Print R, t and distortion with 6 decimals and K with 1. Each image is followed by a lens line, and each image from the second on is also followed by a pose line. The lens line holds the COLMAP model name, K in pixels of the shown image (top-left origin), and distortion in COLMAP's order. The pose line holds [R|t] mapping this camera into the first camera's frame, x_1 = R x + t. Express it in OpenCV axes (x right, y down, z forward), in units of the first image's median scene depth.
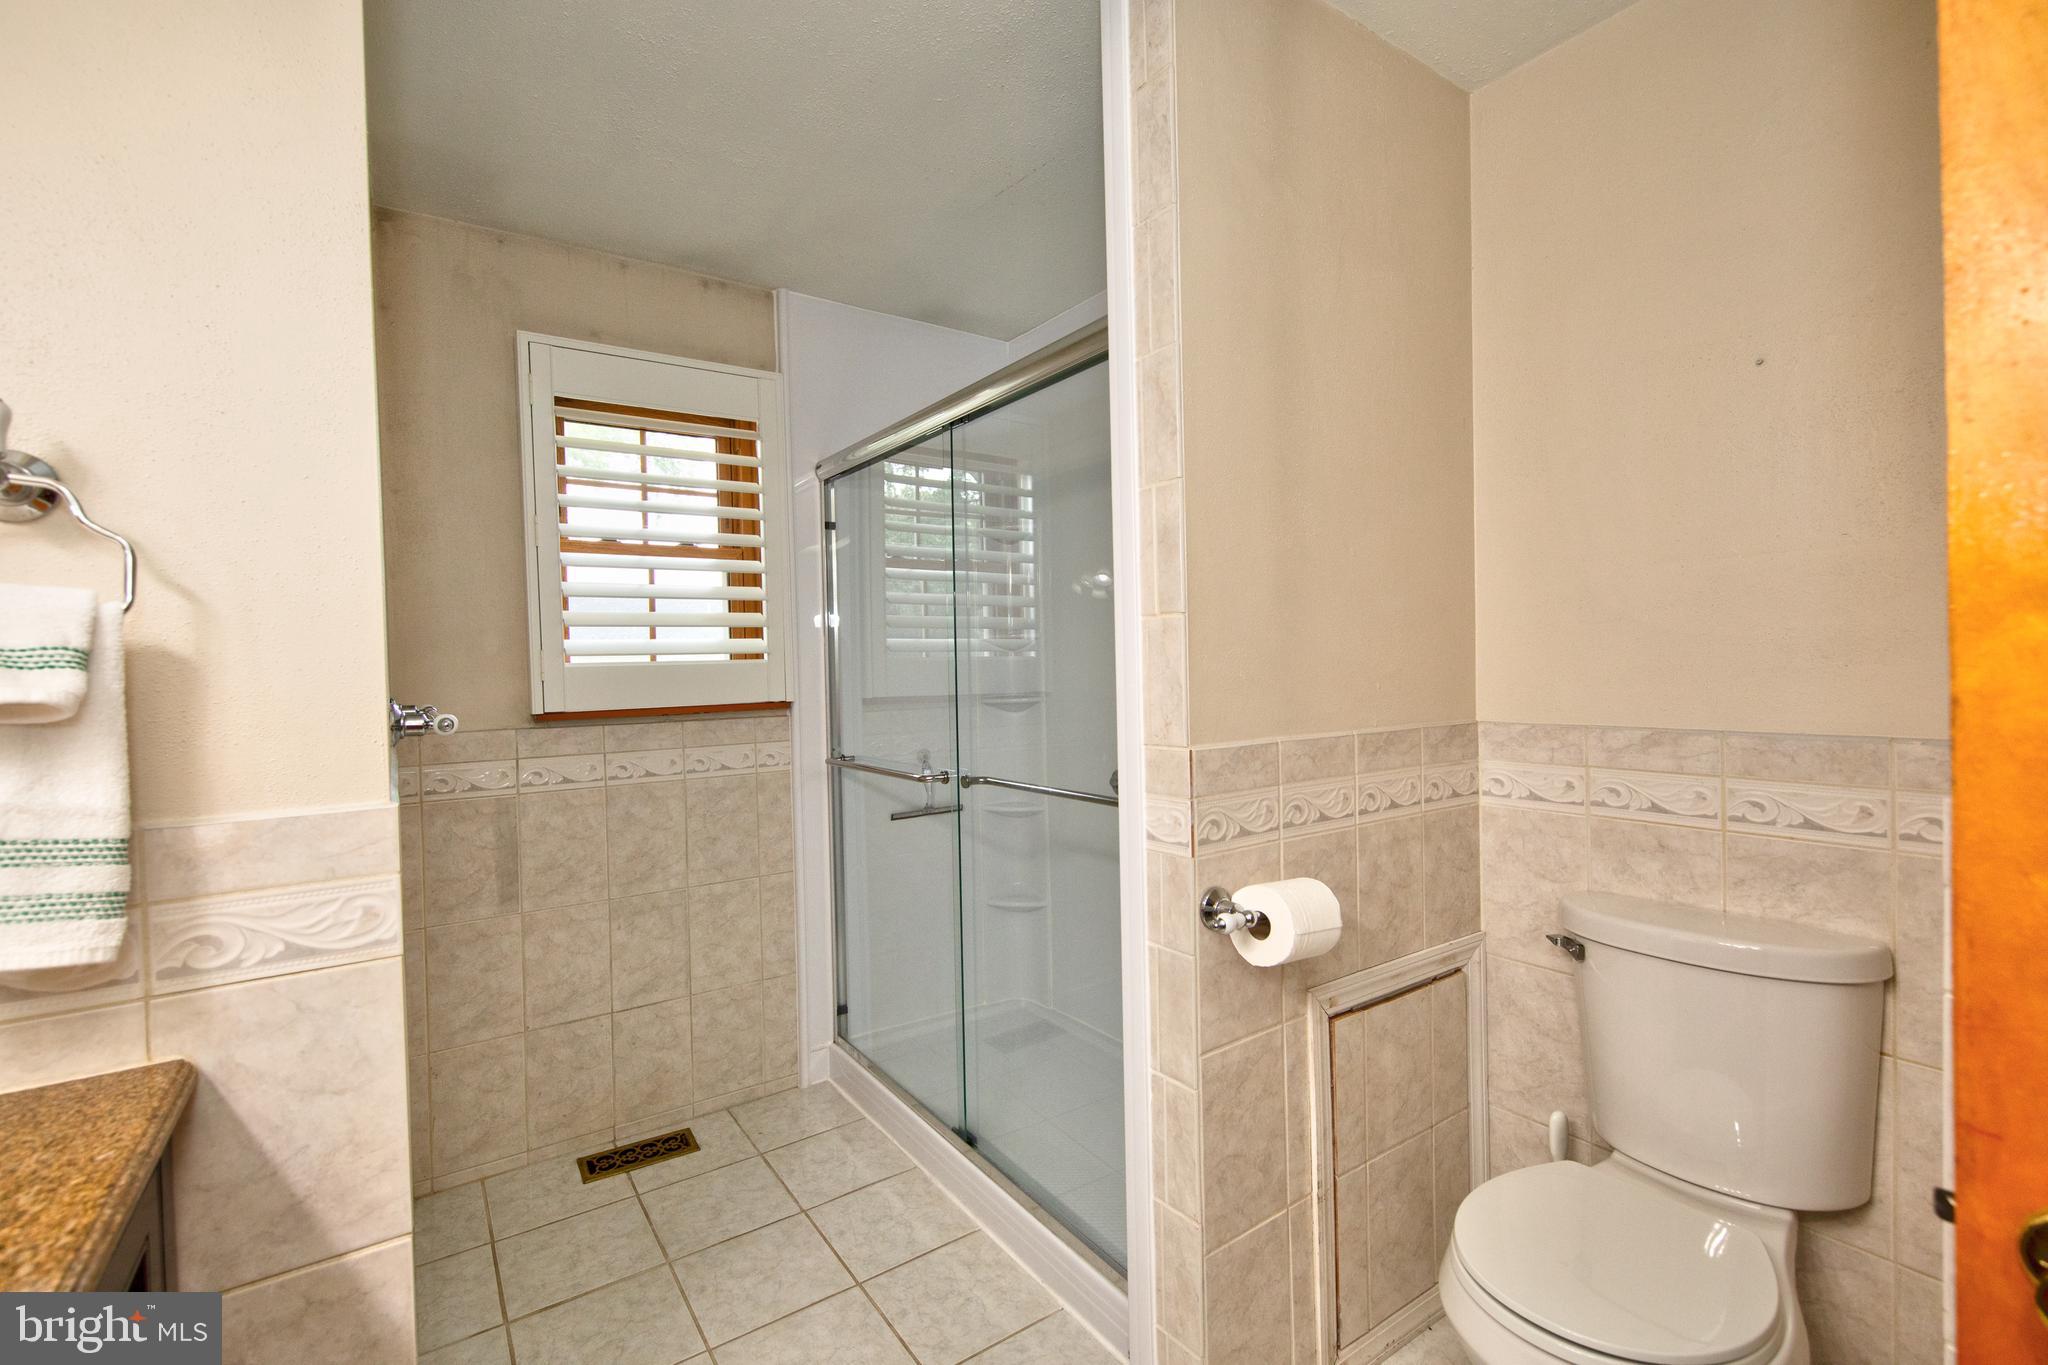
lens RADIAL K [[913.4, 0, 1025.7], [0, 913.4, 679.1], [0, 0, 1]] dist [0.011897, -0.000894]
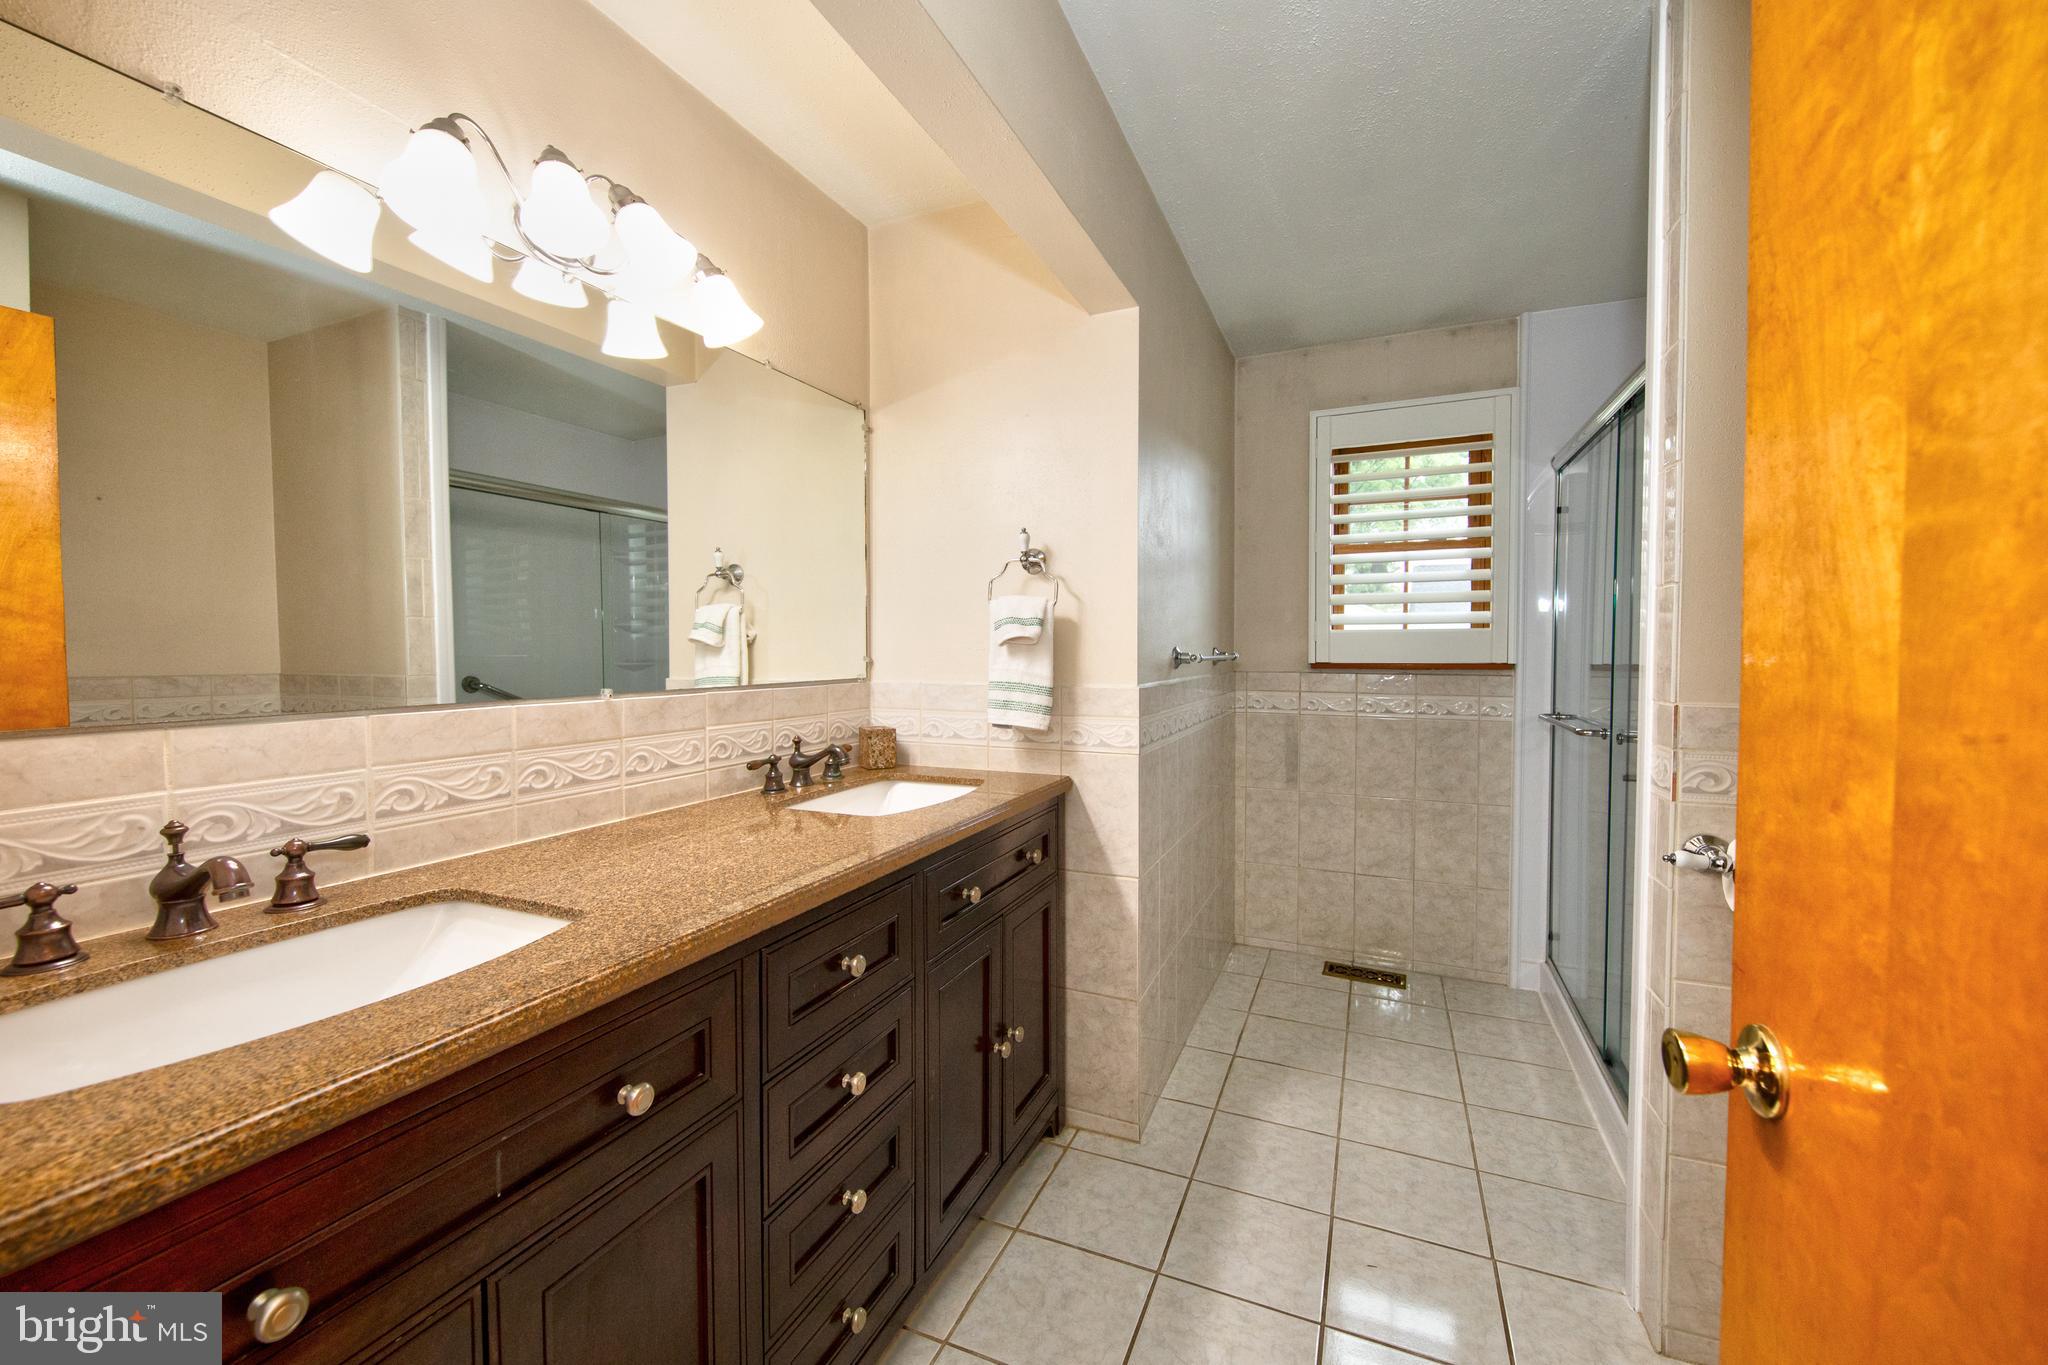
lens RADIAL K [[827.6, 0, 1021.5], [0, 827.6, 680.2], [0, 0, 1]] dist [0.011578, -0.000074]
pose [[0.523201, 0.056289, -0.850348, 0.361170], [-0.026713, 0.998409, 0.049654, 0.009982], [0.851790, -0.003264, 0.523873, -0.124477]]
